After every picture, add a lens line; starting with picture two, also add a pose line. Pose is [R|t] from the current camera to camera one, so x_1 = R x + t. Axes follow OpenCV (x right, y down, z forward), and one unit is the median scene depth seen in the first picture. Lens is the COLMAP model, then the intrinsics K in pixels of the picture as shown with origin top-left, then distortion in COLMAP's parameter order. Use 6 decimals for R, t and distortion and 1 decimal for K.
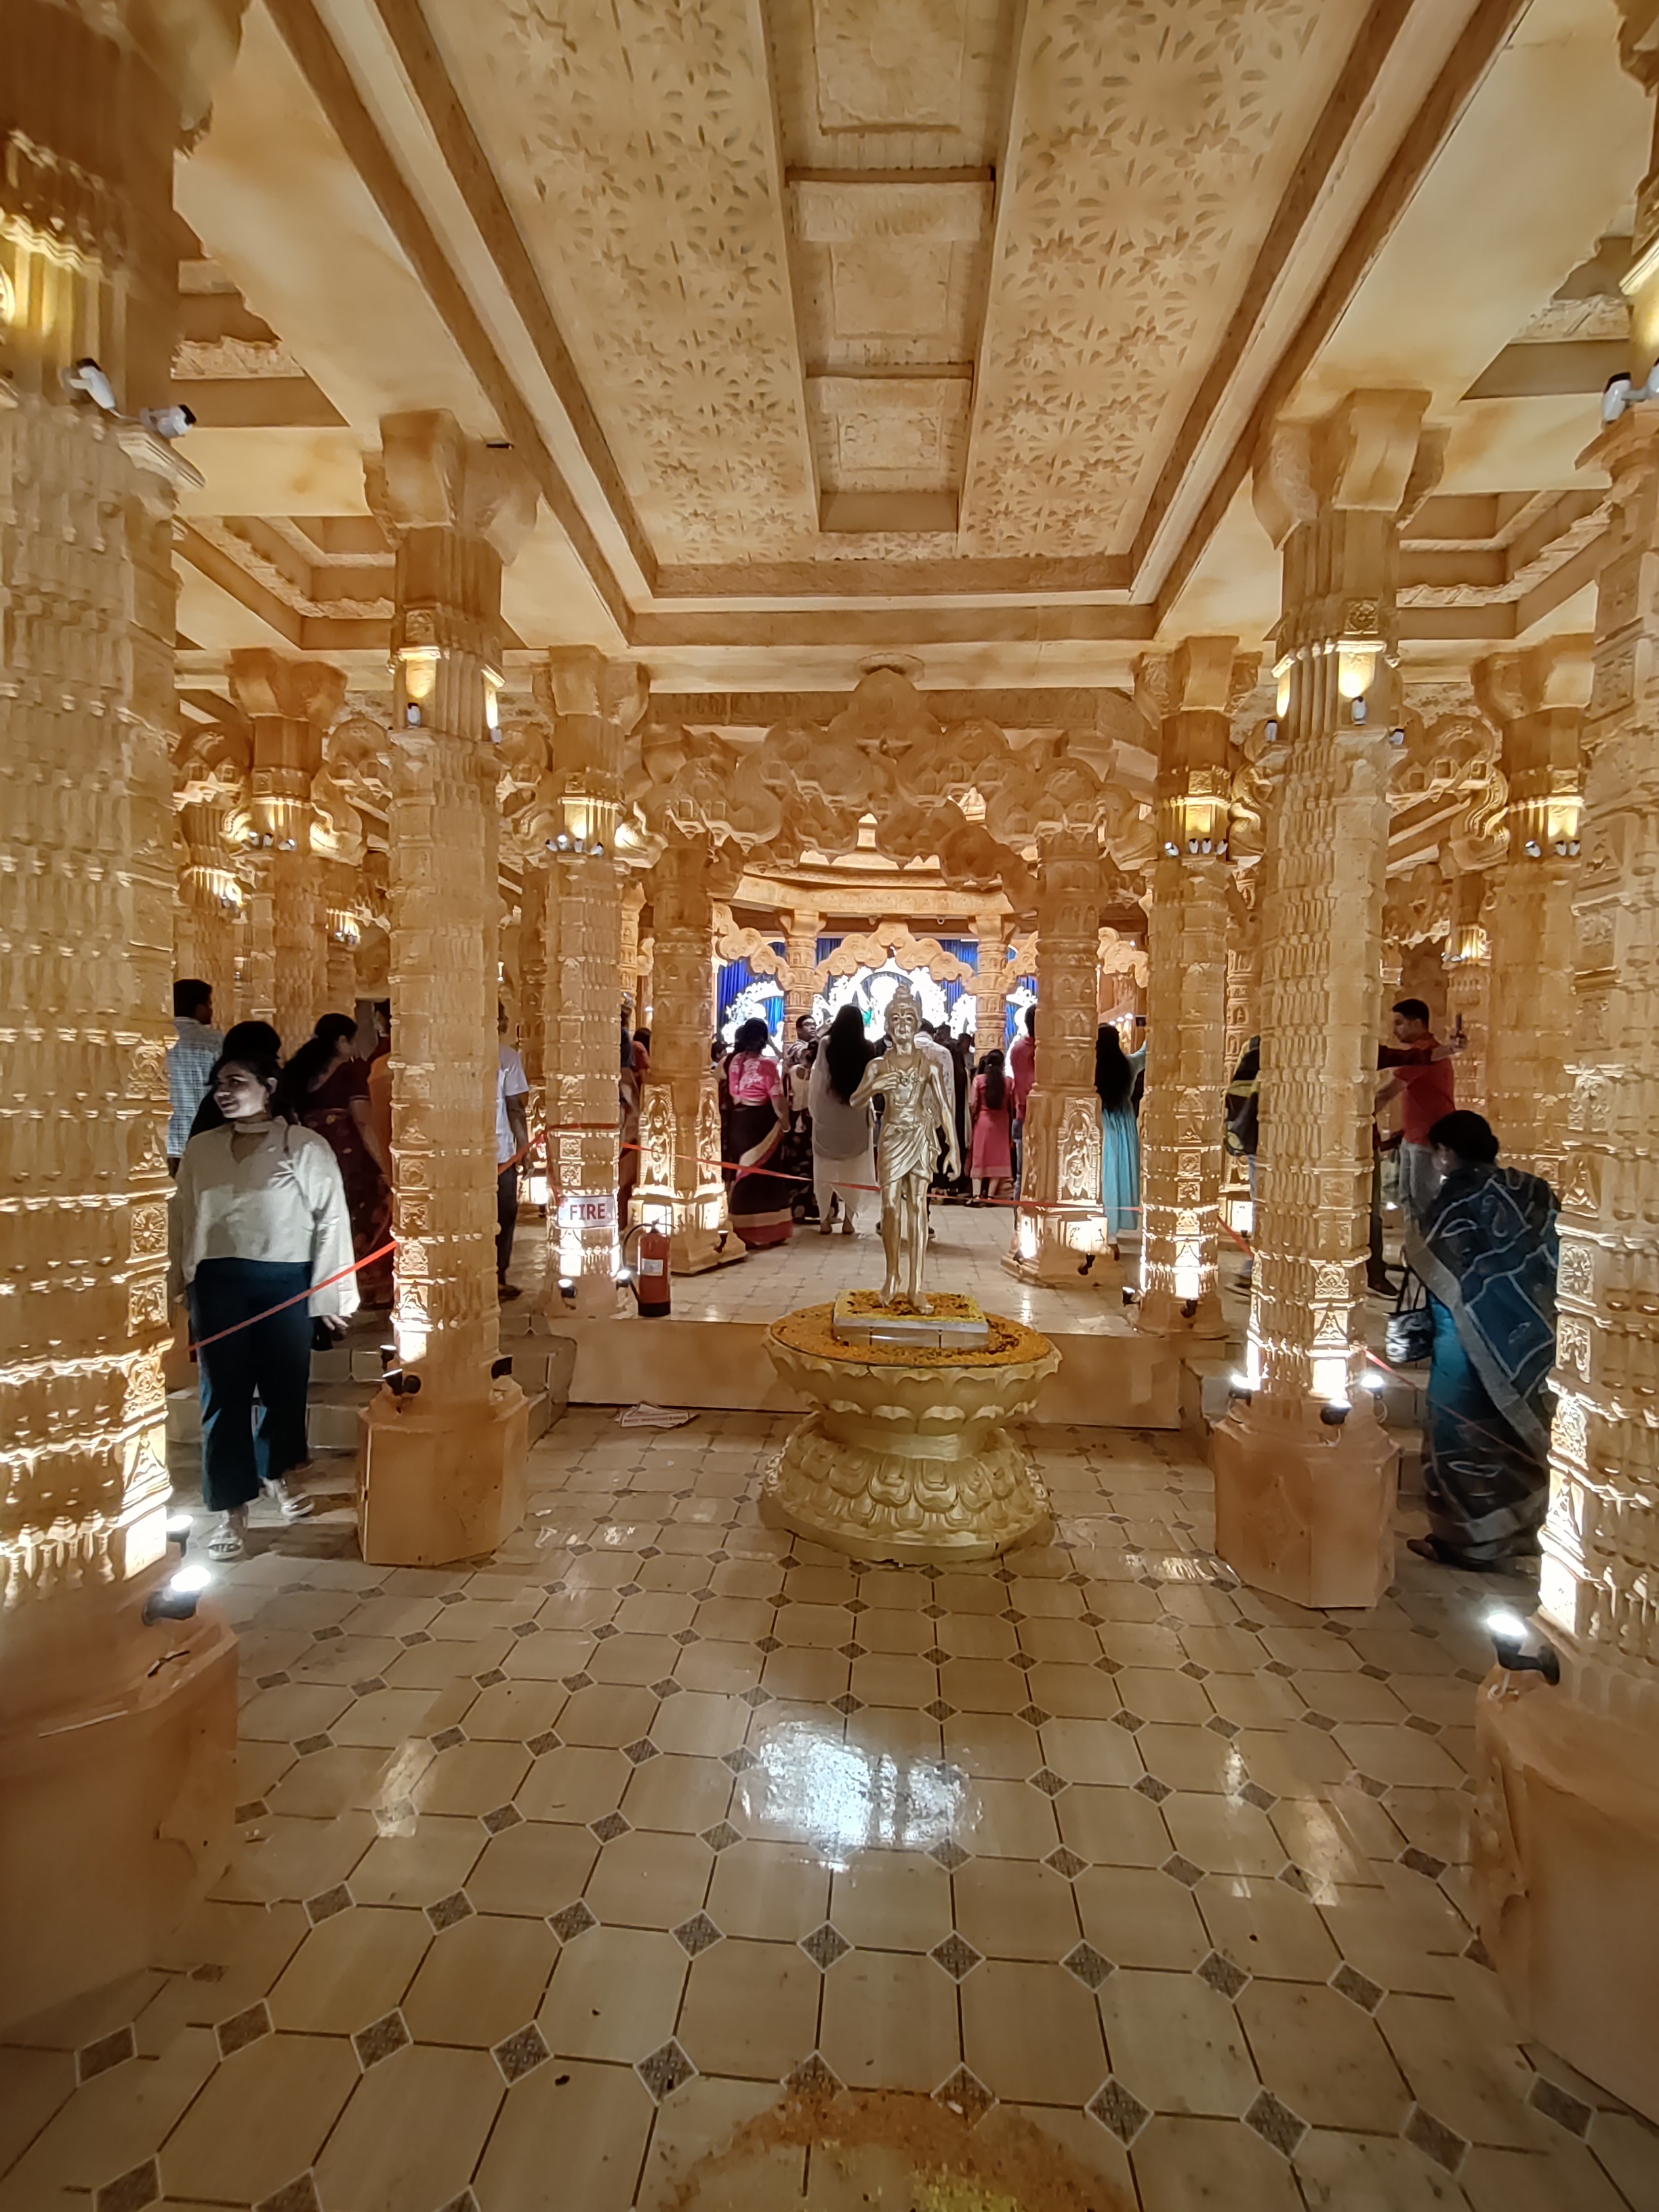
lens RADIAL K [[1001.4, 0, 845.4], [0, 1001.4, 1117.7], [0, 0, 1]] dist [-0.002066, 0.005833]
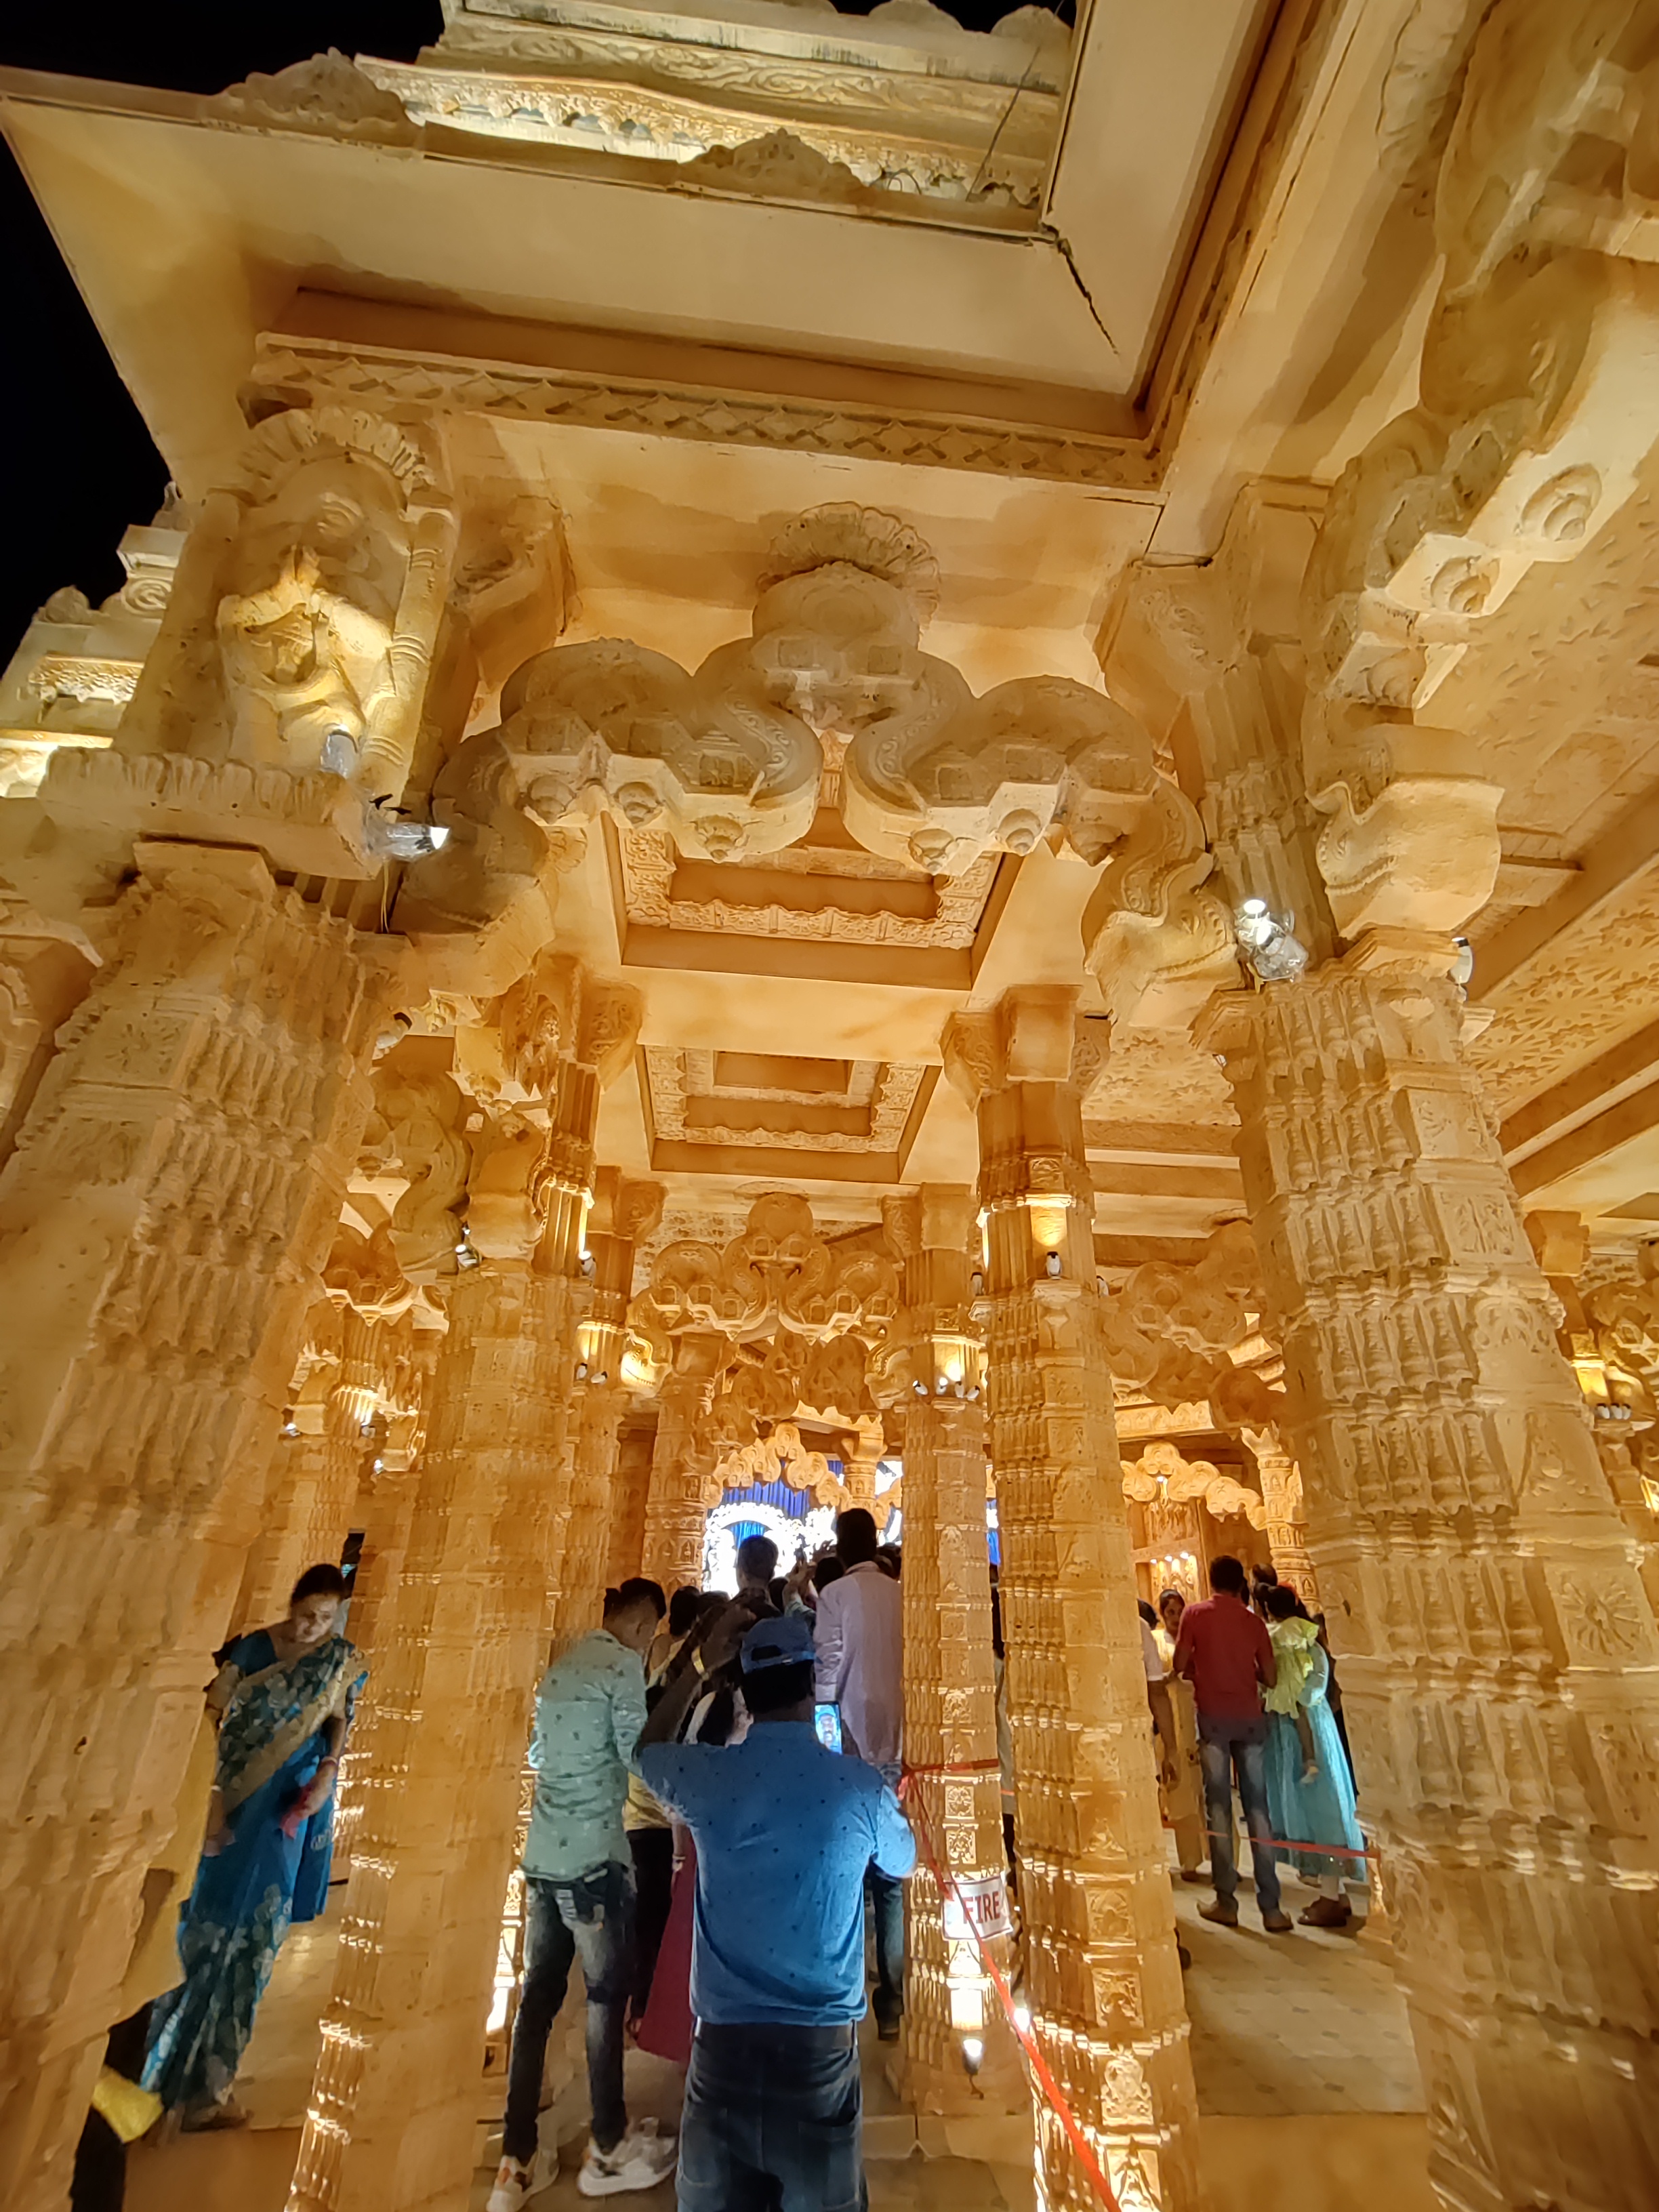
lens RADIAL K [[1001.4, 0, 844.6], [0, 1001.4, 1116.7], [0, 0, 1]] dist [-0.002066, 0.005833]
pose [[0.988599, 0.064058, 0.136269, -0.518817], [0.007729, 0.882212, -0.470788, -0.071958], [-0.150376, 0.466474, 0.871659, 0.137788]]
